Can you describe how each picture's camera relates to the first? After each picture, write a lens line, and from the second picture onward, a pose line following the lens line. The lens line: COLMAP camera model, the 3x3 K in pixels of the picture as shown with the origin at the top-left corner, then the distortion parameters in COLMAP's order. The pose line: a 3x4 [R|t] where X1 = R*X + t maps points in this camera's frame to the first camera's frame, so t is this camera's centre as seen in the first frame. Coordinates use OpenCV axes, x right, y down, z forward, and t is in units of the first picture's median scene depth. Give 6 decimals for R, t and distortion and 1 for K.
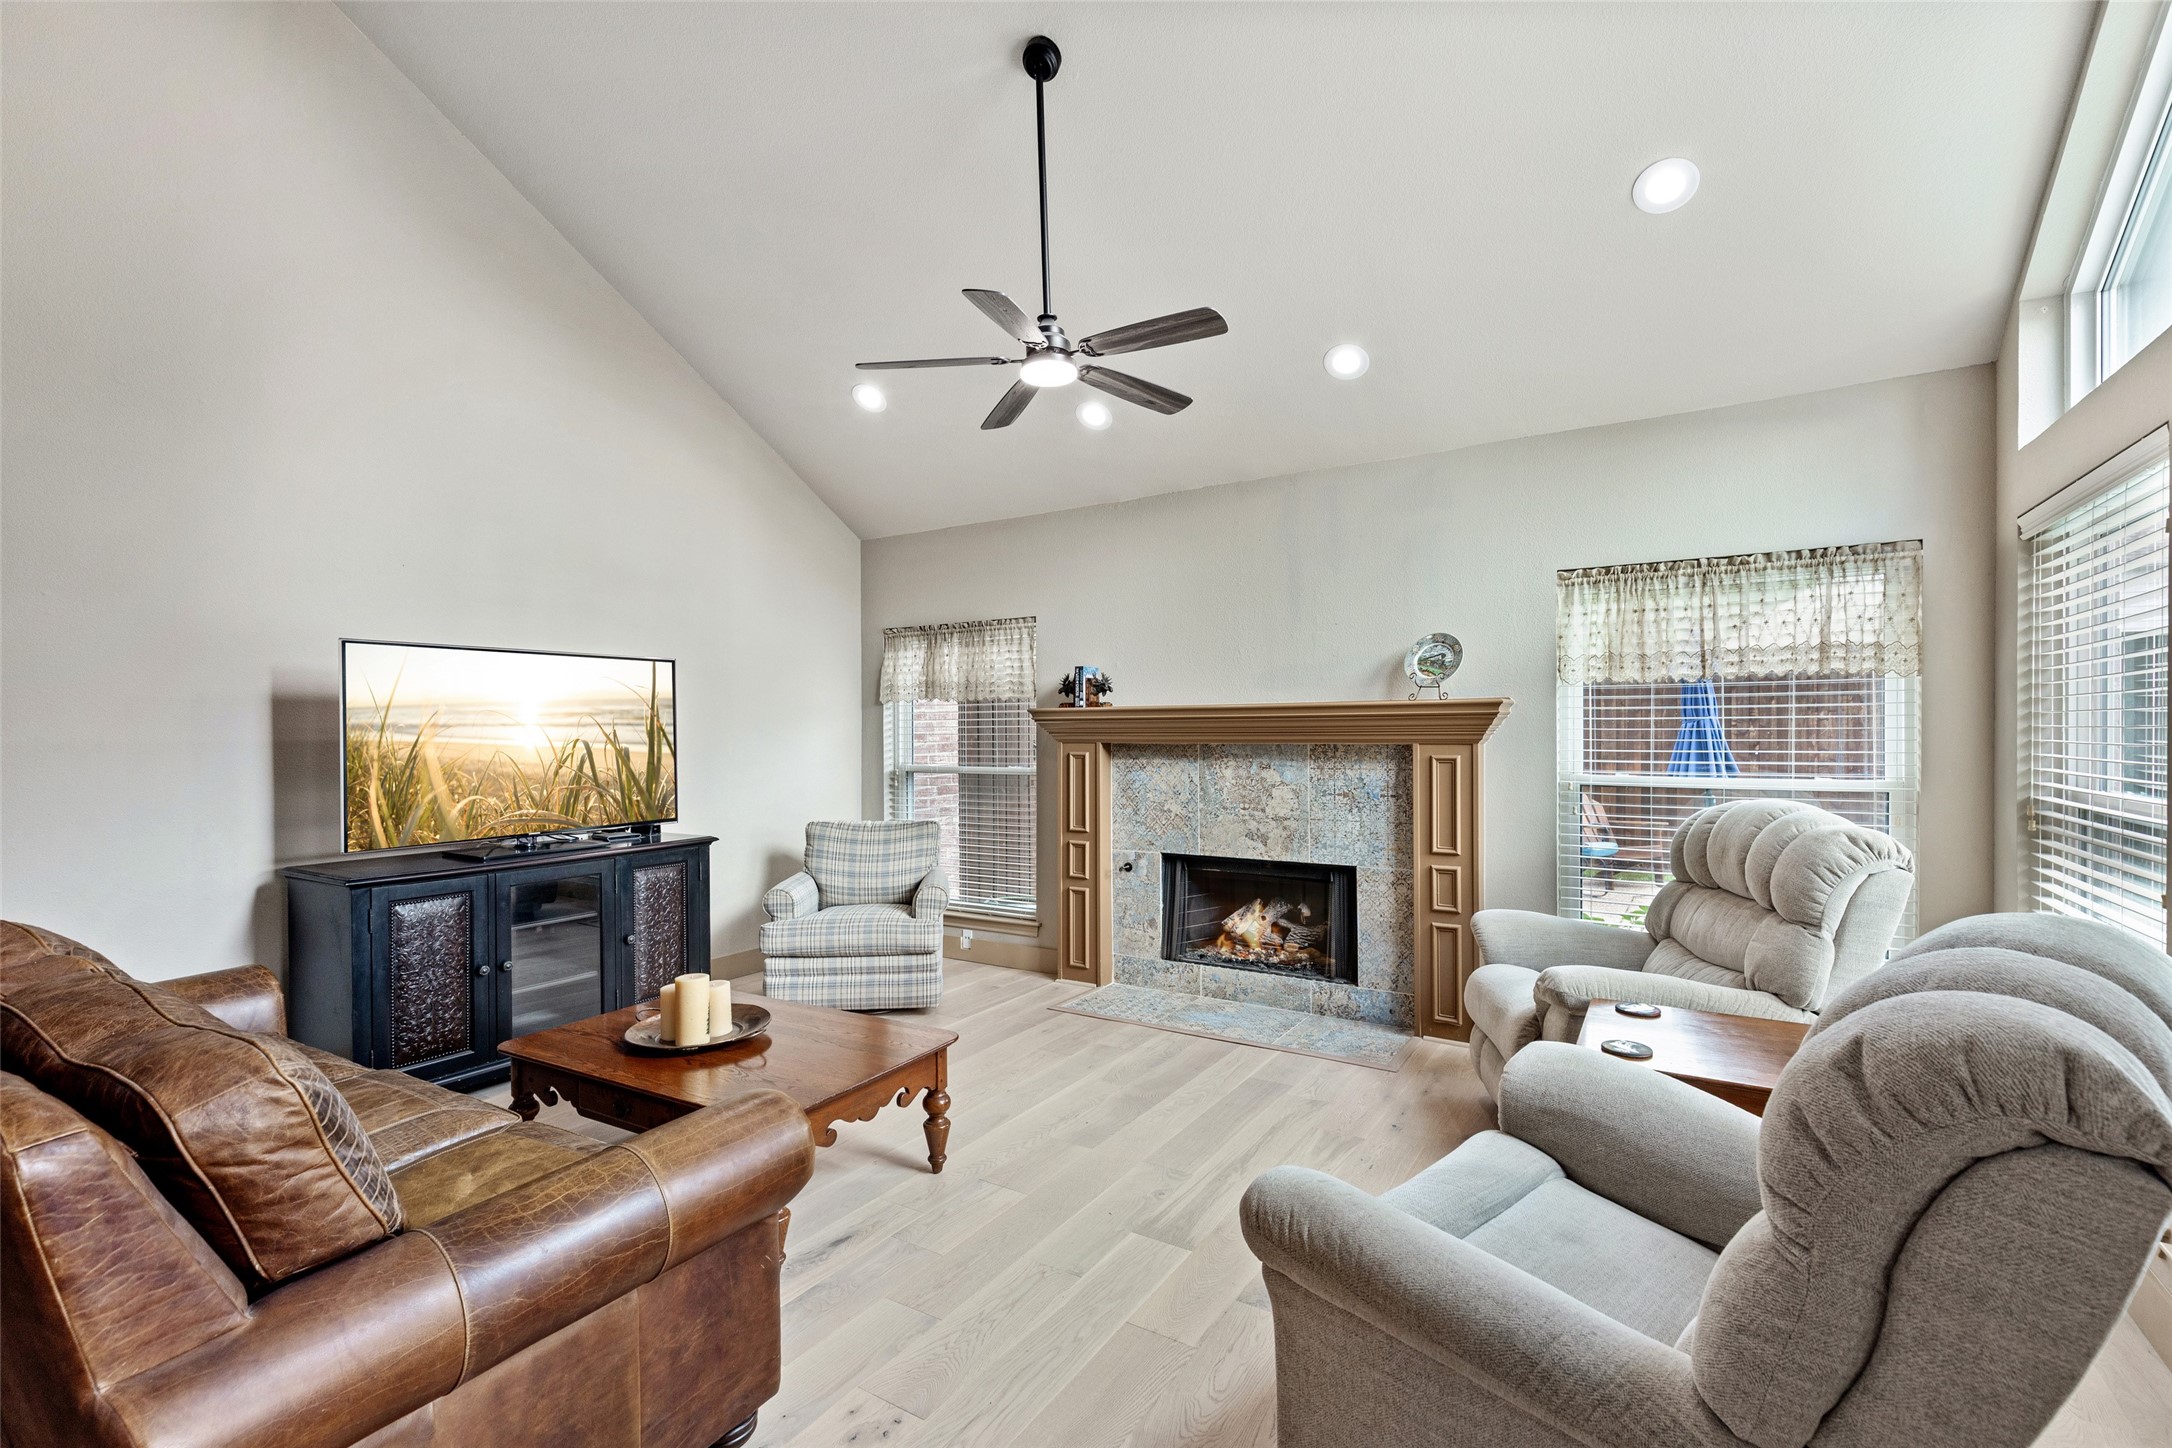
lens RADIAL K [[983.3, 0, 1072.3], [0, 983.3, 728.7], [0, 0, 1]] dist [0.010481, -0.001009]
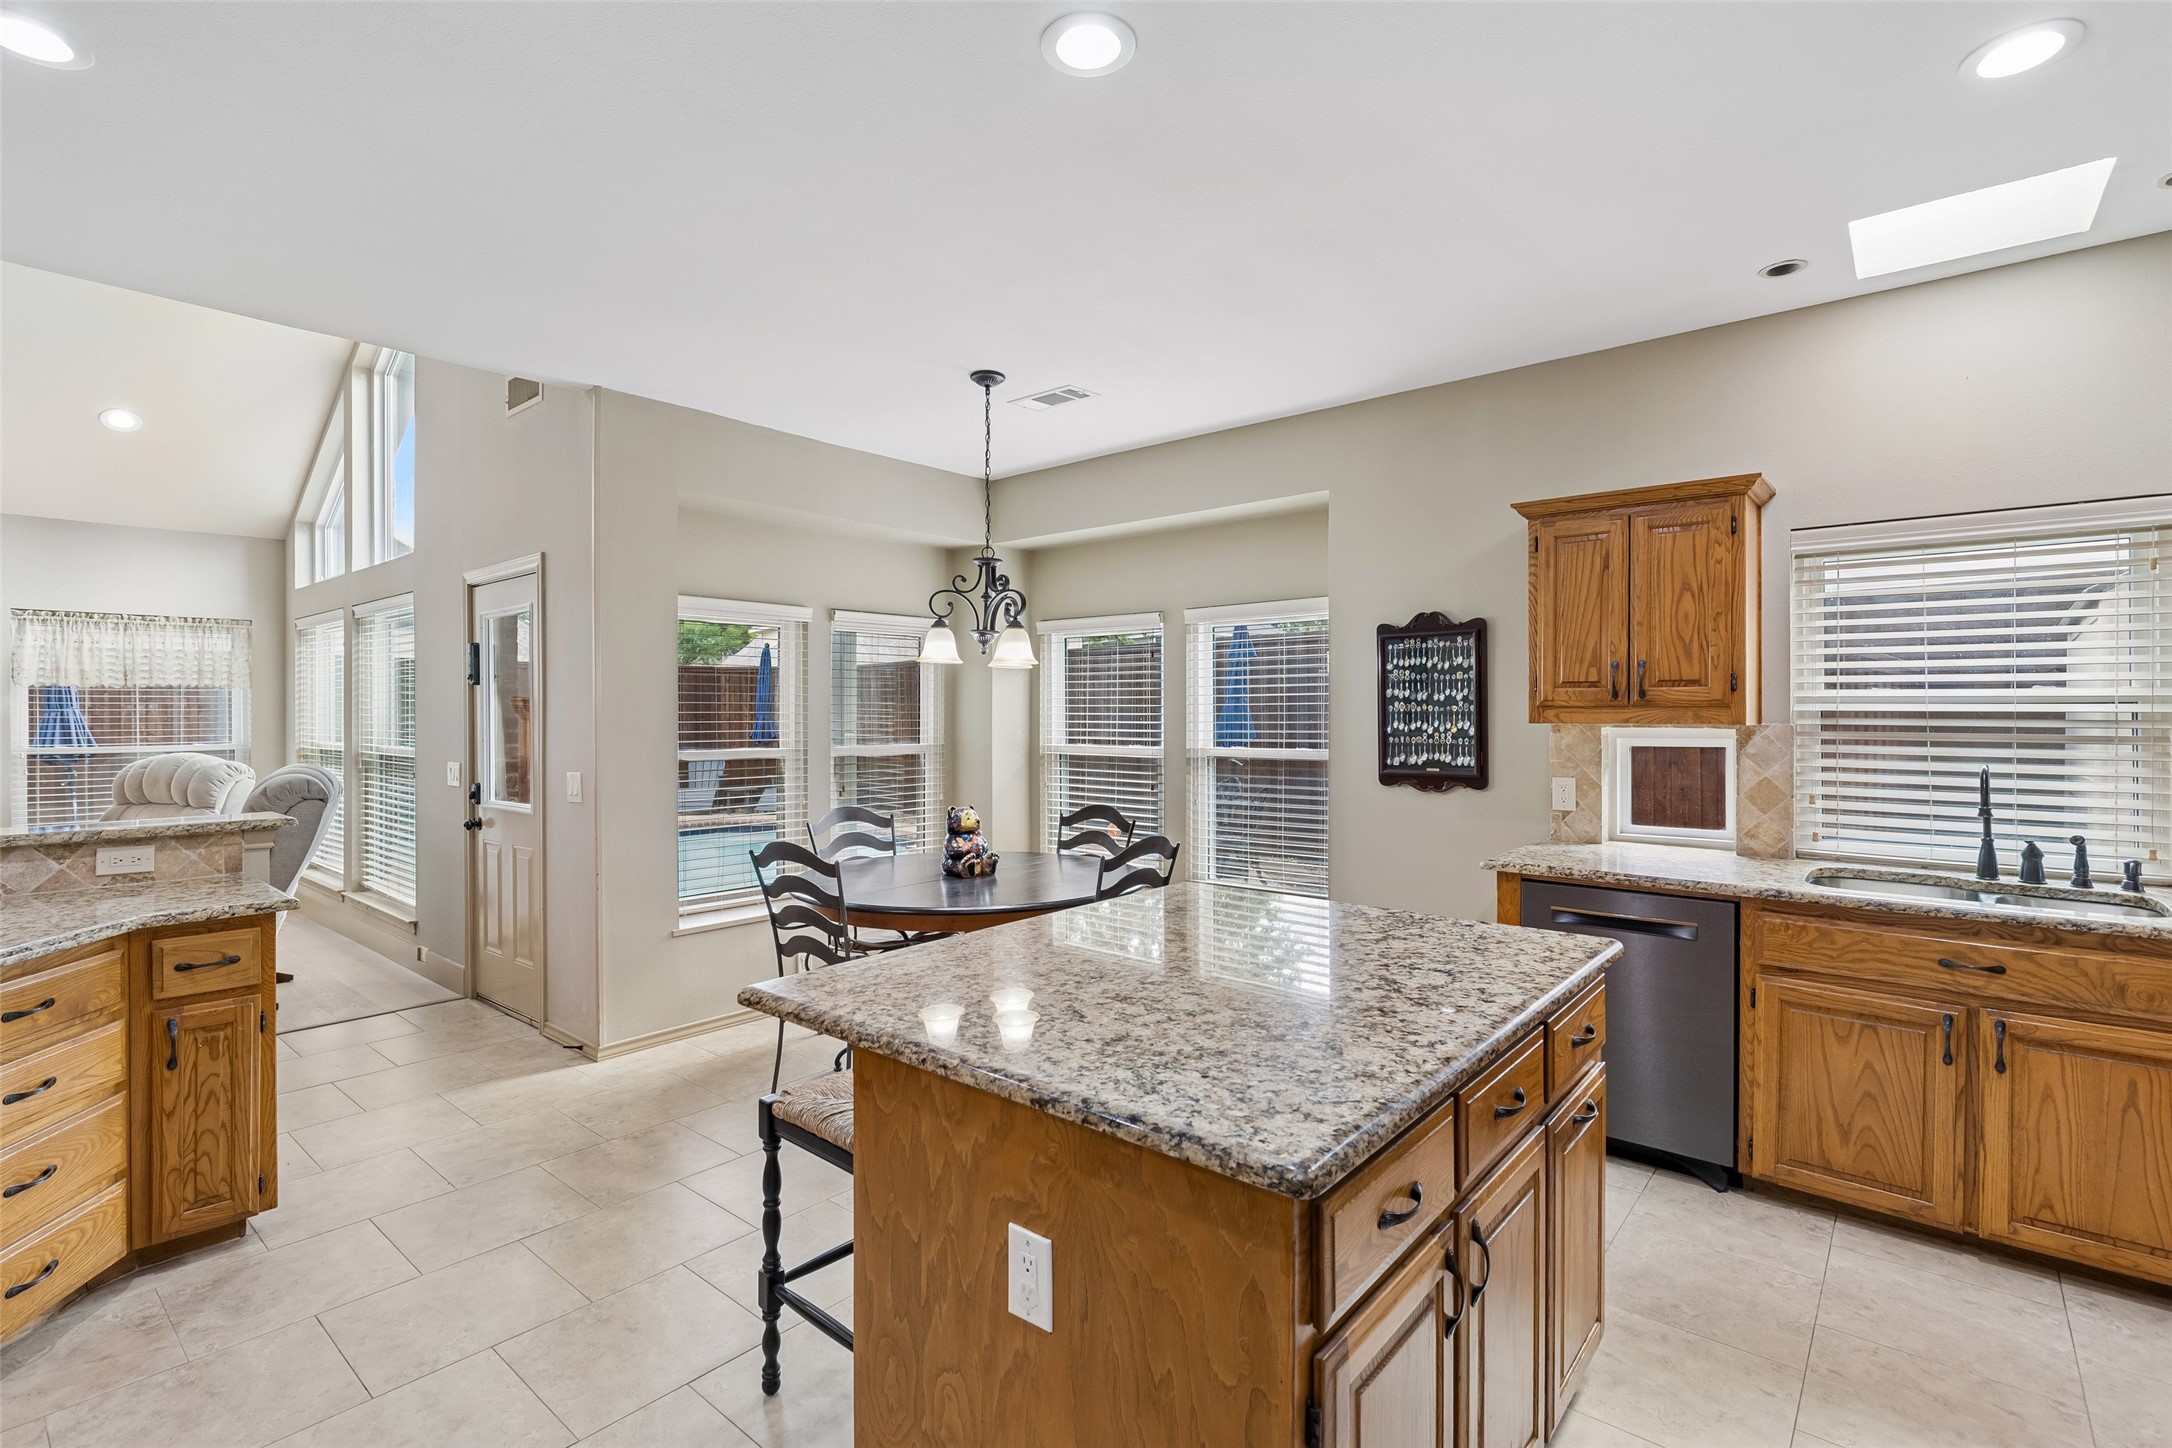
lens RADIAL K [[1008.8, 0, 1071.9], [0, 1008.8, 714.0], [0, 0, 1]] dist [0.005522, -0.002767]
pose [[0.150434, -0.001187, 0.988619, -0.832703], [0.004436, 0.999990, 0.000526, 0.002284], [-0.988610, 0.004306, 0.150438, -0.860982]]
